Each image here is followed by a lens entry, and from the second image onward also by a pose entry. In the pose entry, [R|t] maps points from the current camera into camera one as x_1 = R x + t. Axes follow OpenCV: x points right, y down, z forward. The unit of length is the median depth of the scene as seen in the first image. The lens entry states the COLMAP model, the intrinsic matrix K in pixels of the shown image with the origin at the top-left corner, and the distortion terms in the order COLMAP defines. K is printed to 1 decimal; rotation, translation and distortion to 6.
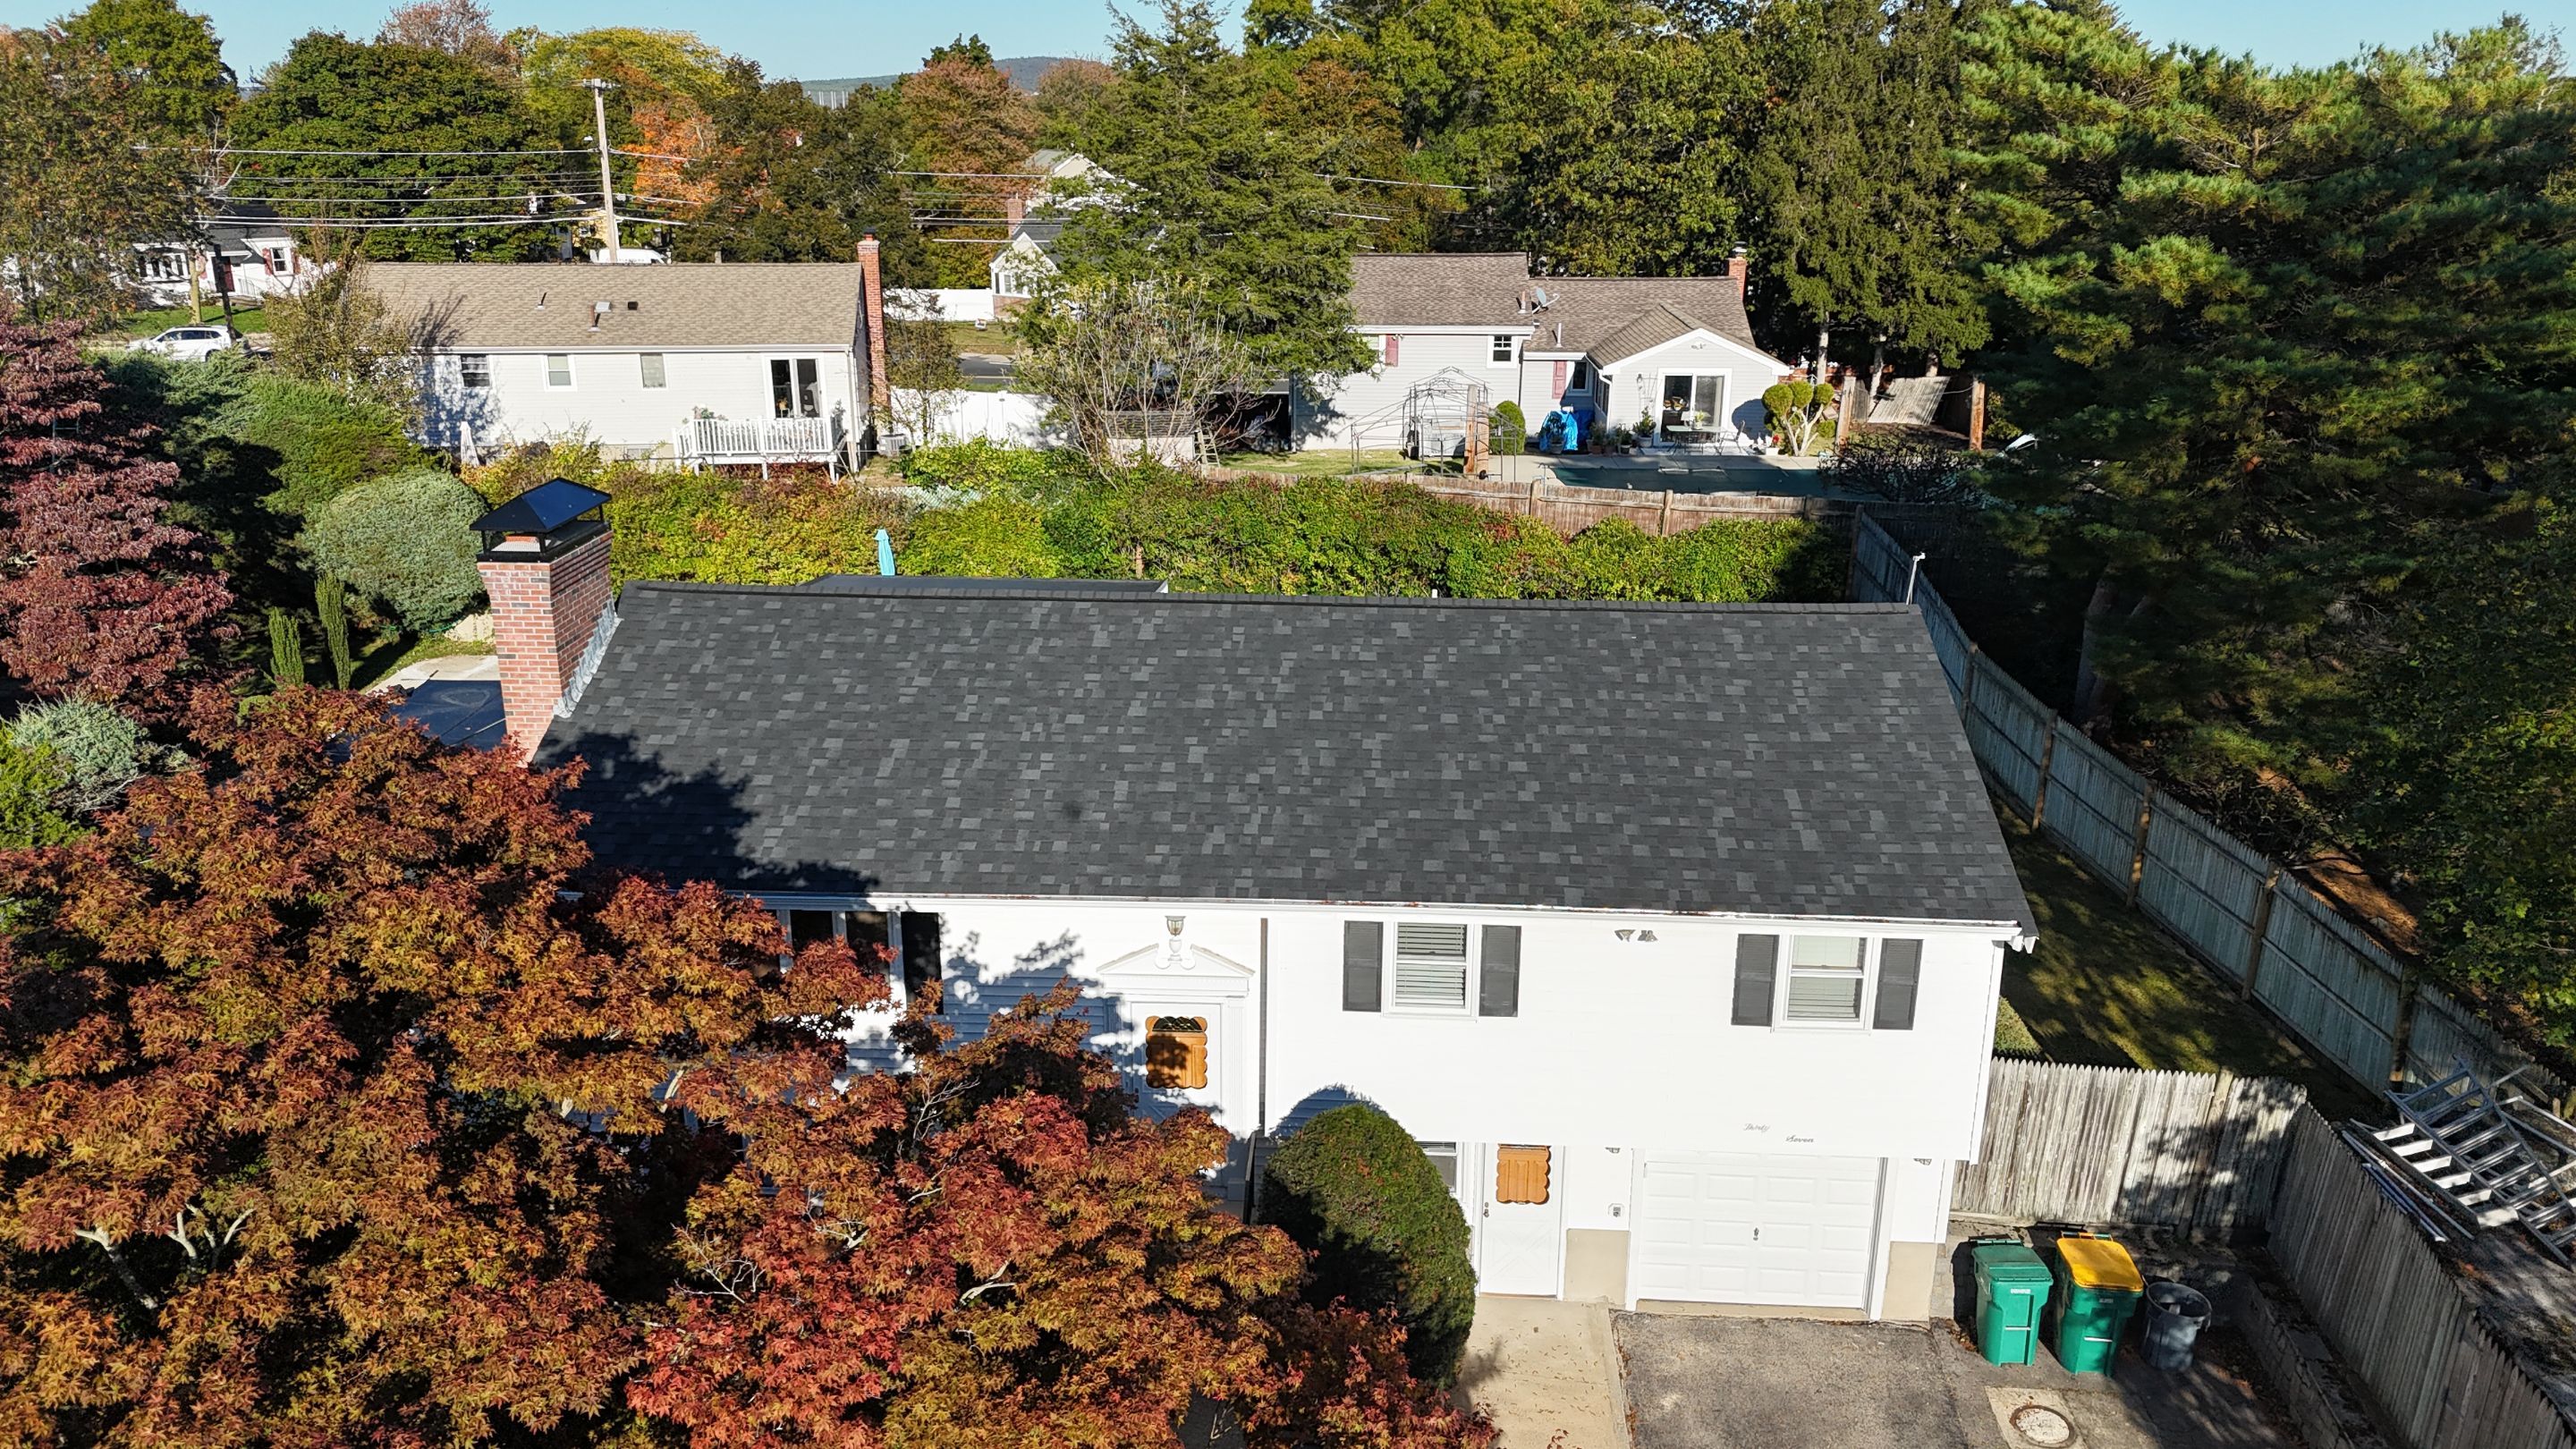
lens RADIAL K [[1882.5, 0, 1309.3], [0, 1882.5, 717.2], [0, 0, 1]] dist [0.076640, -0.074042]
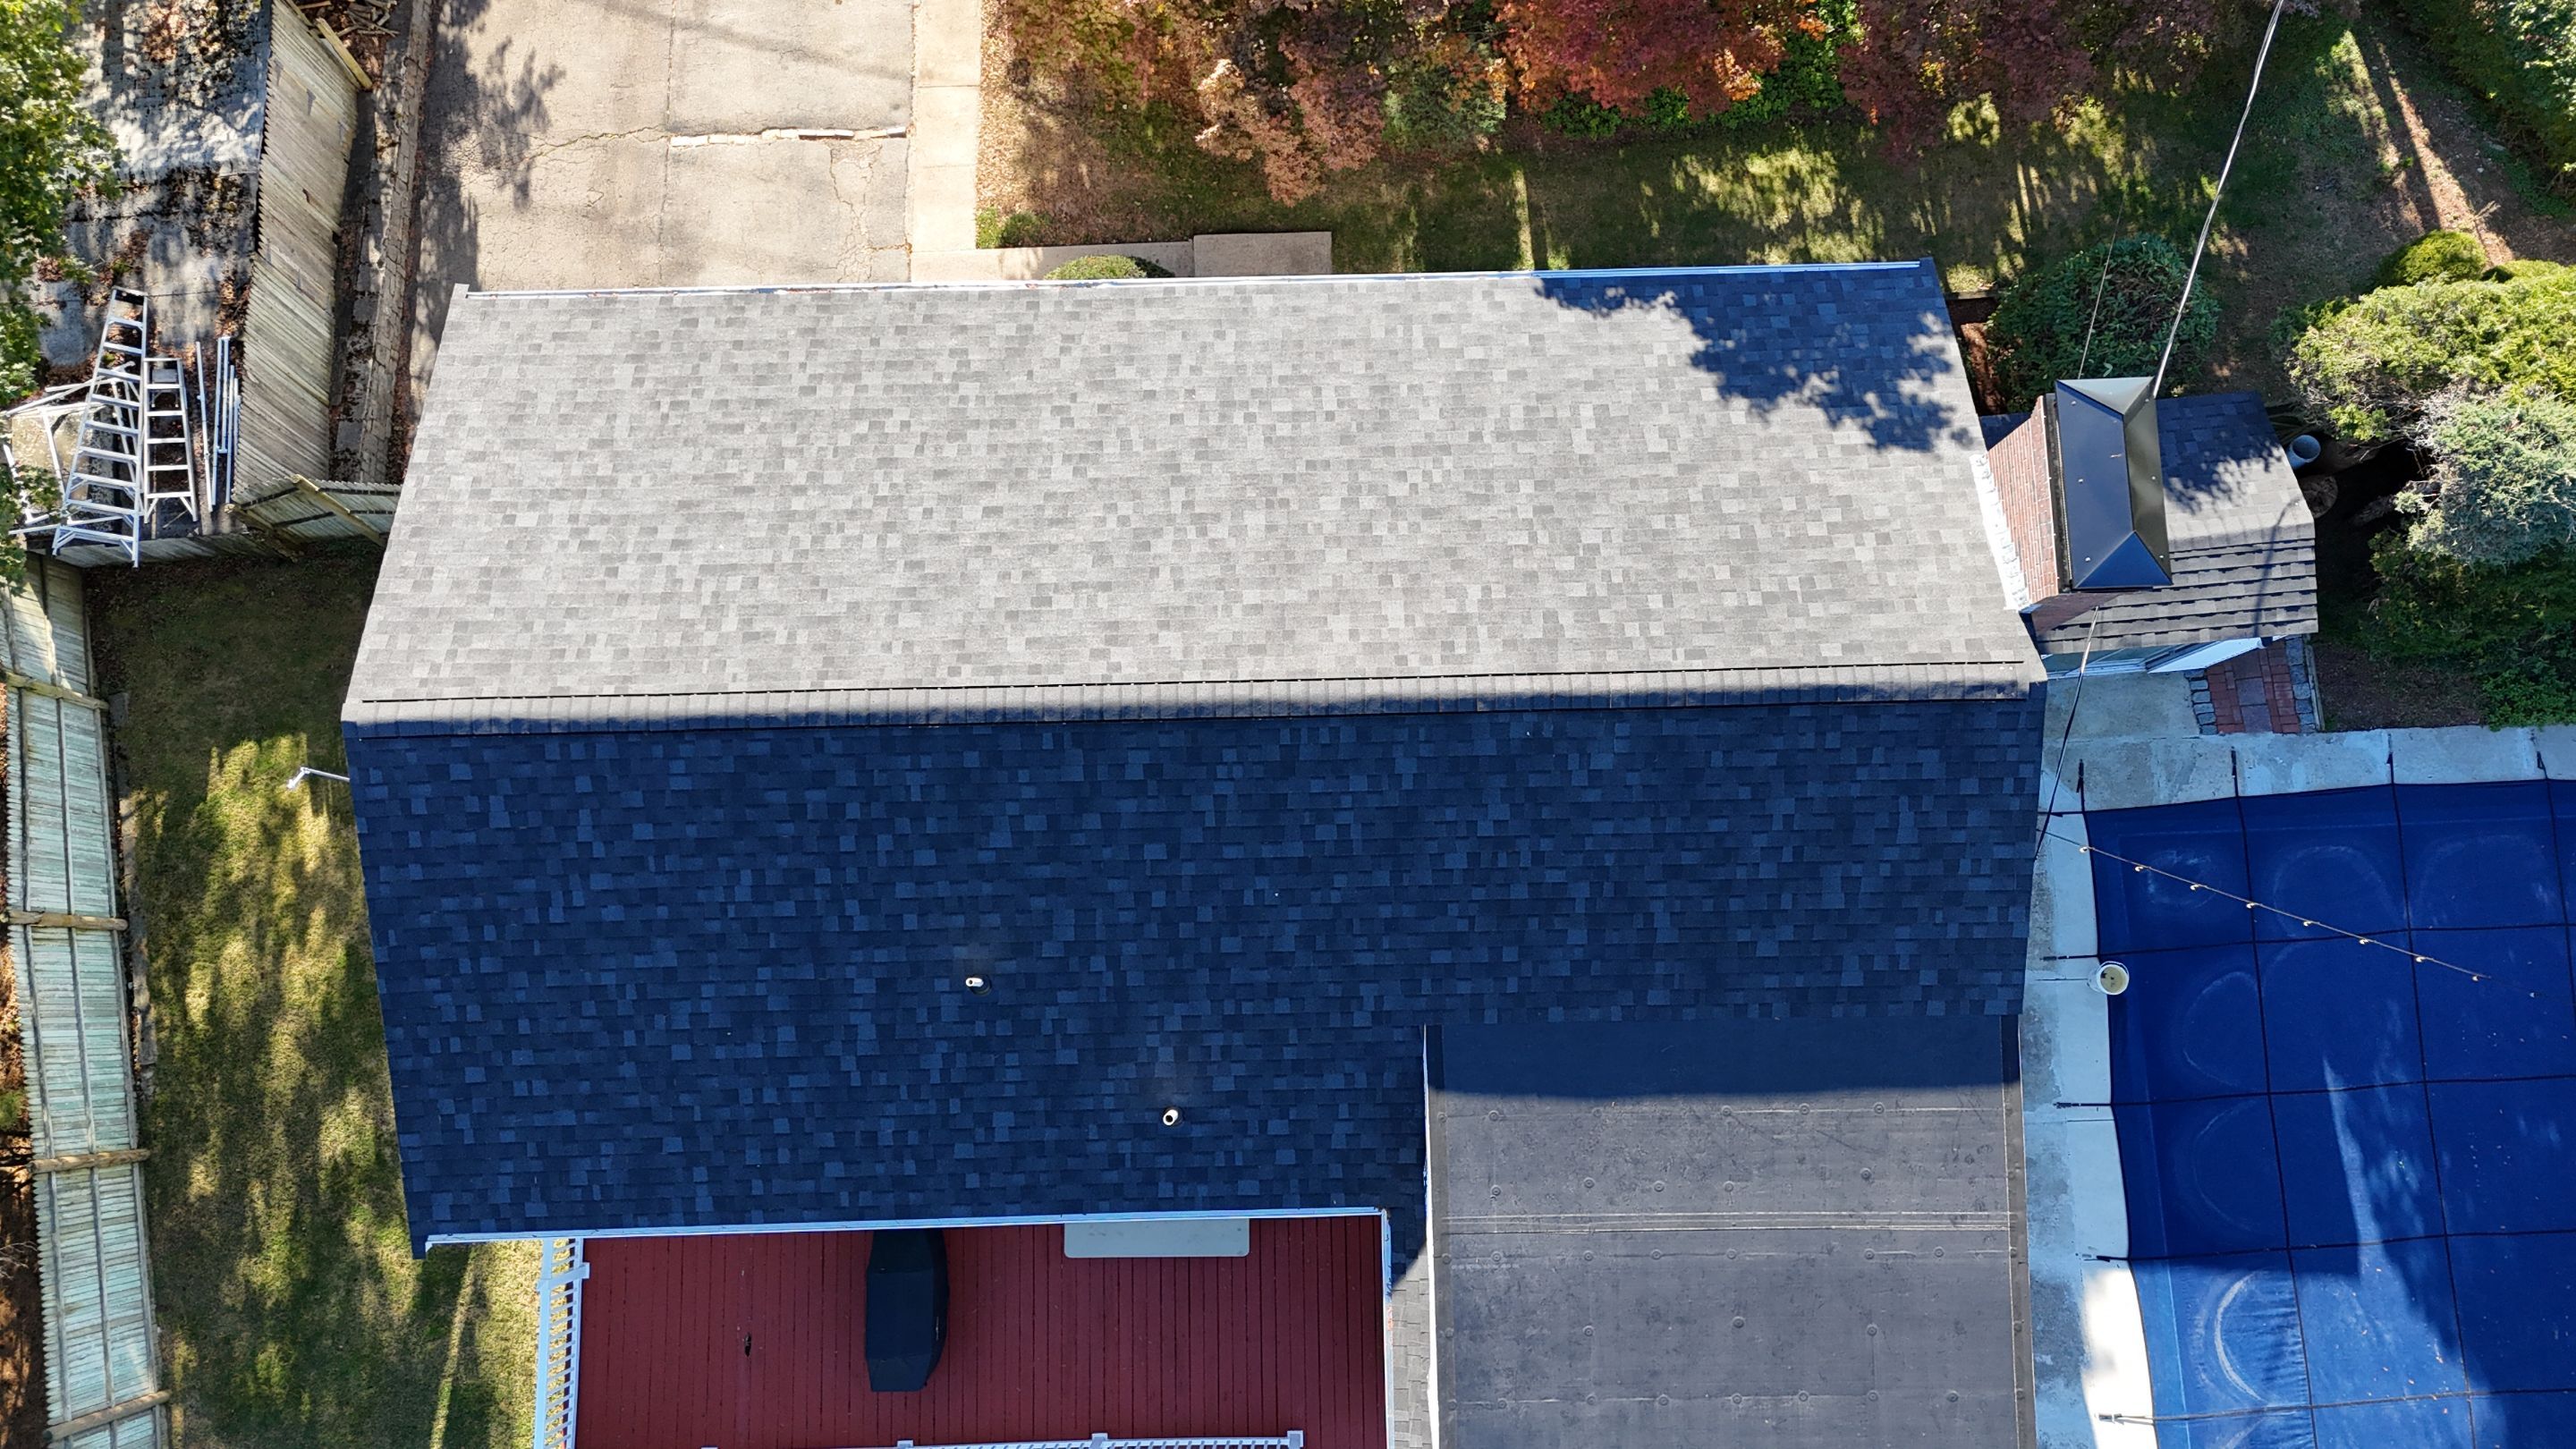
lens RADIAL K [[1882.5, 0, 1288.6], [0, 1882.5, 721.4], [0, 0, 1]] dist [0.076640, -0.074042]
pose [[-0.997915, 0.058954, -0.026258, -0.042933], [-0.034242, -0.138789, 0.989730, -0.875268], [0.054704, 0.988566, 0.140518, 0.966043]]
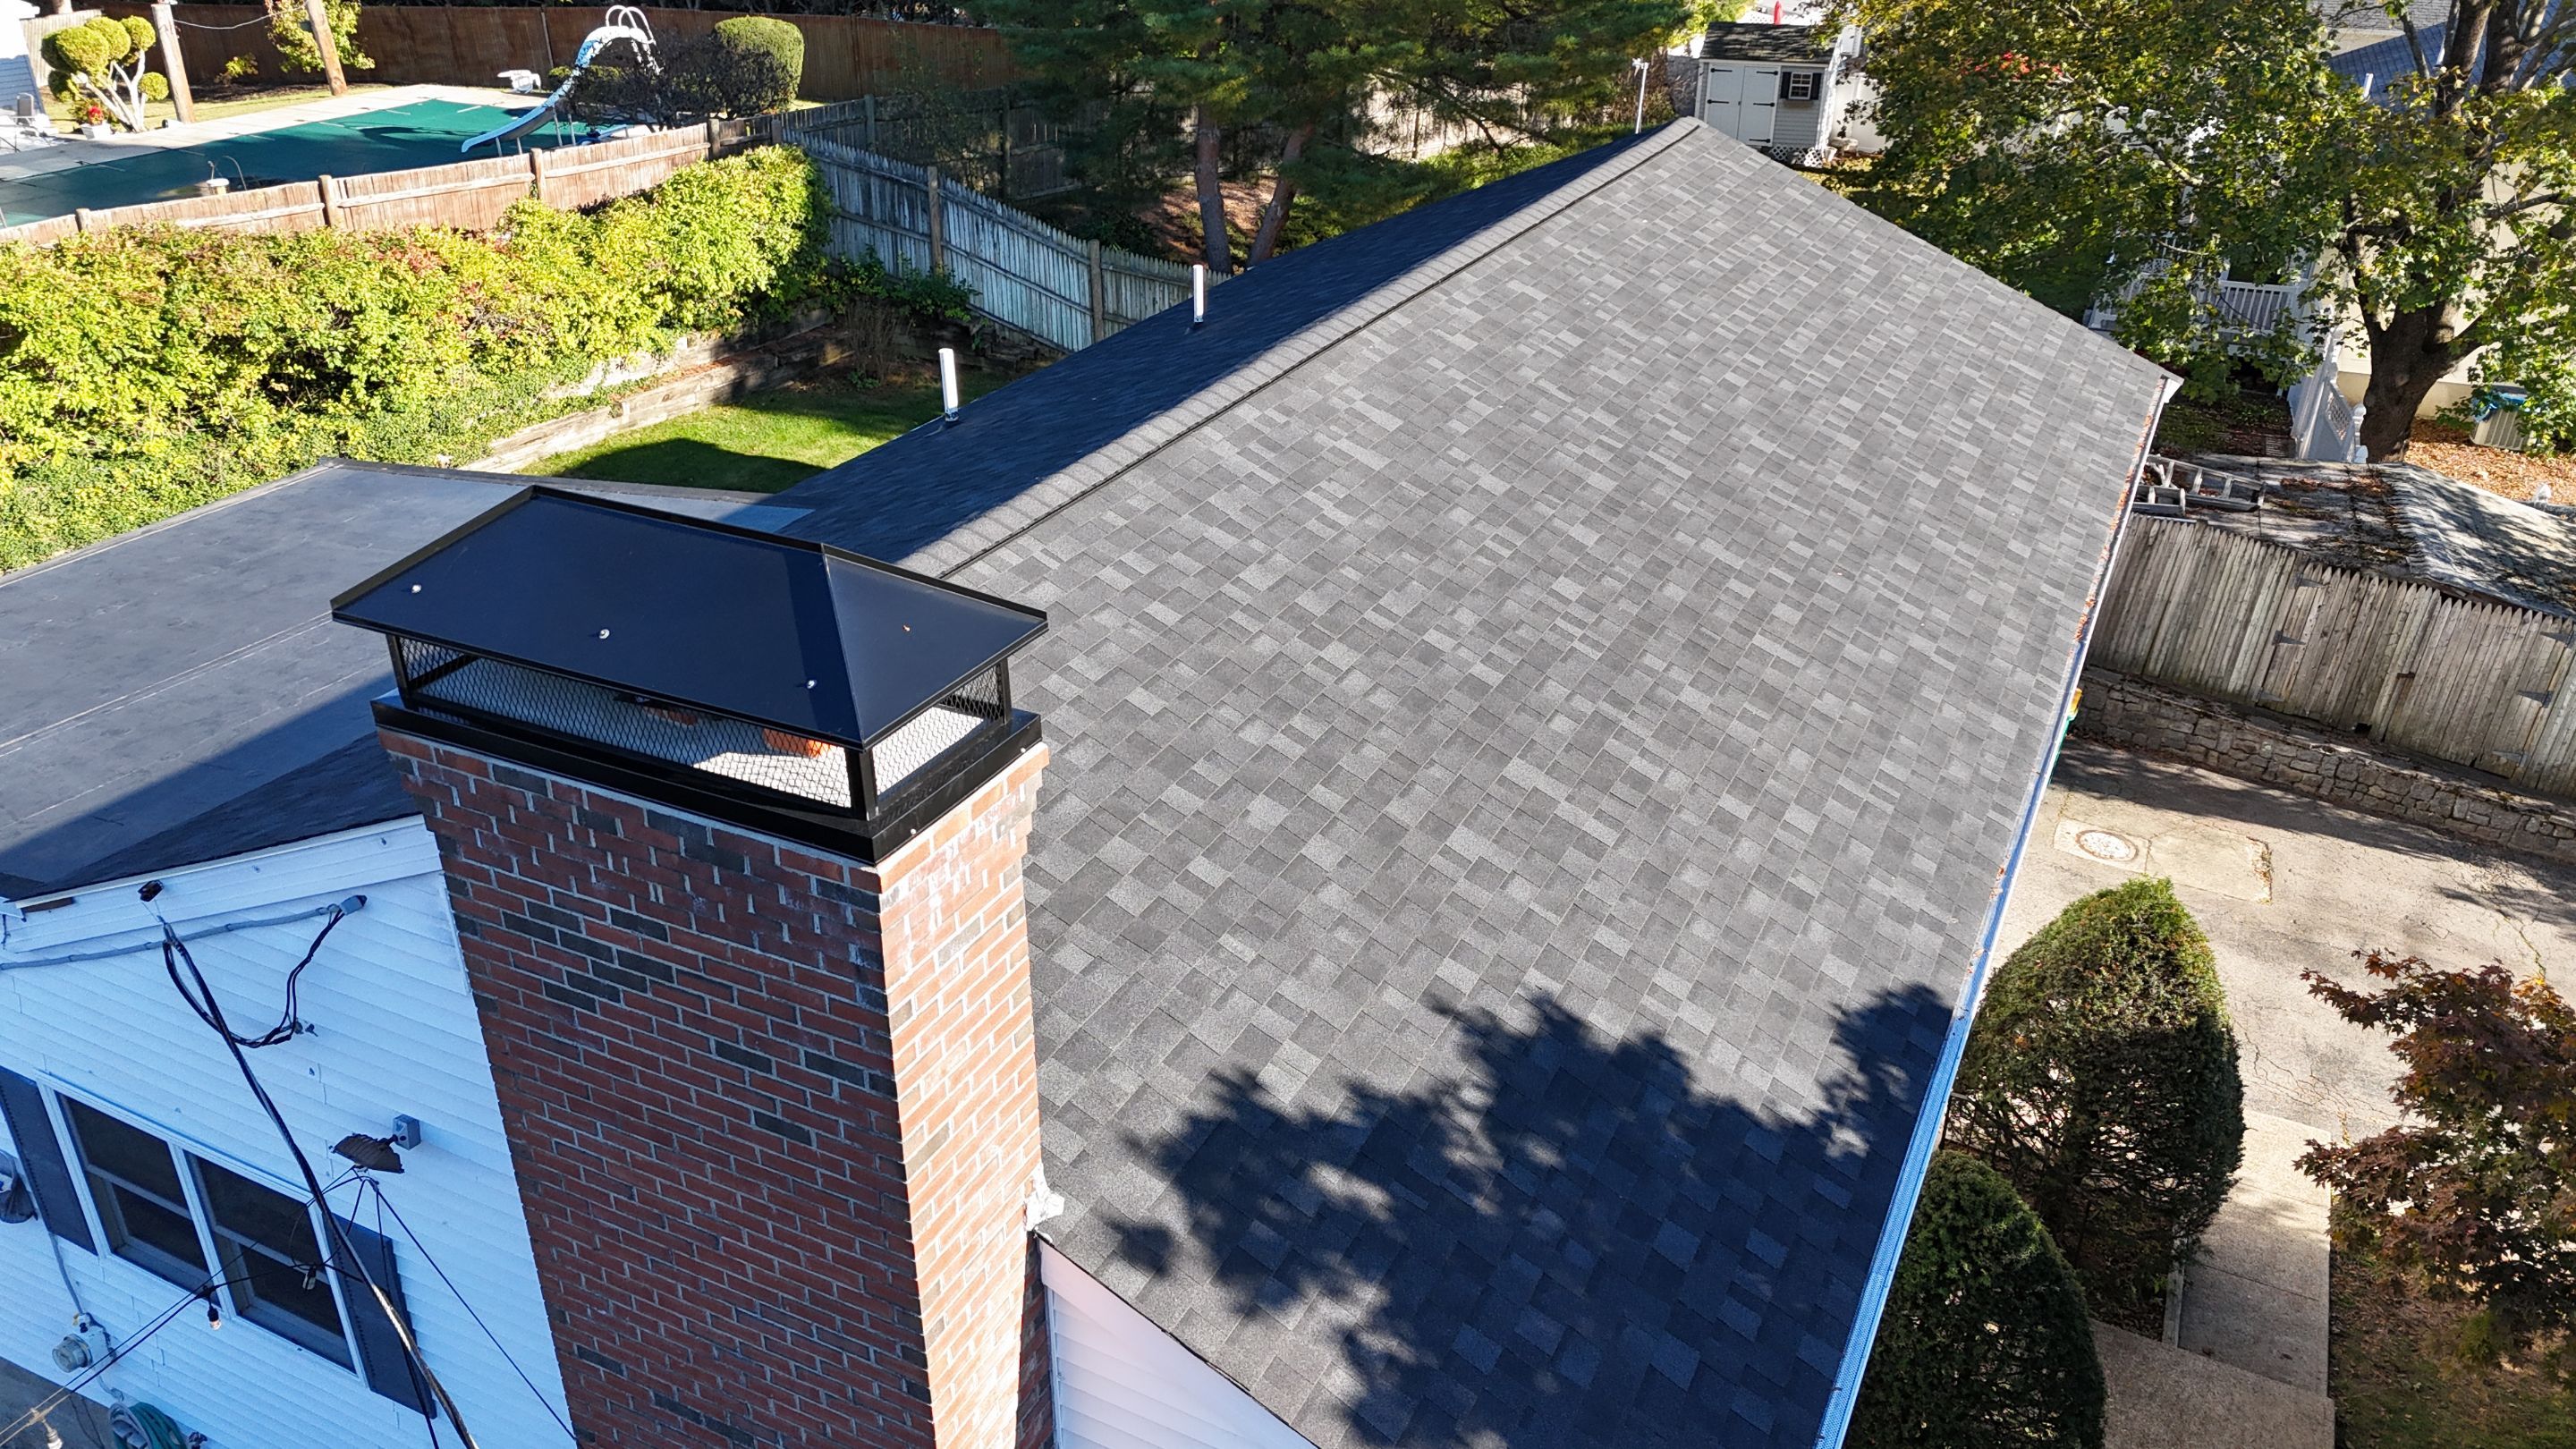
lens RADIAL K [[1882.5, 0, 1267.3], [0, 1882.5, 739.8], [0, 0, 1]] dist [0.076640, -0.074042]
pose [[0.419722, -0.433588, 0.797393, -0.581462], [0.279676, 0.897557, 0.340840, -0.158875], [-0.863490, 0.079953, 0.497989, 0.804119]]
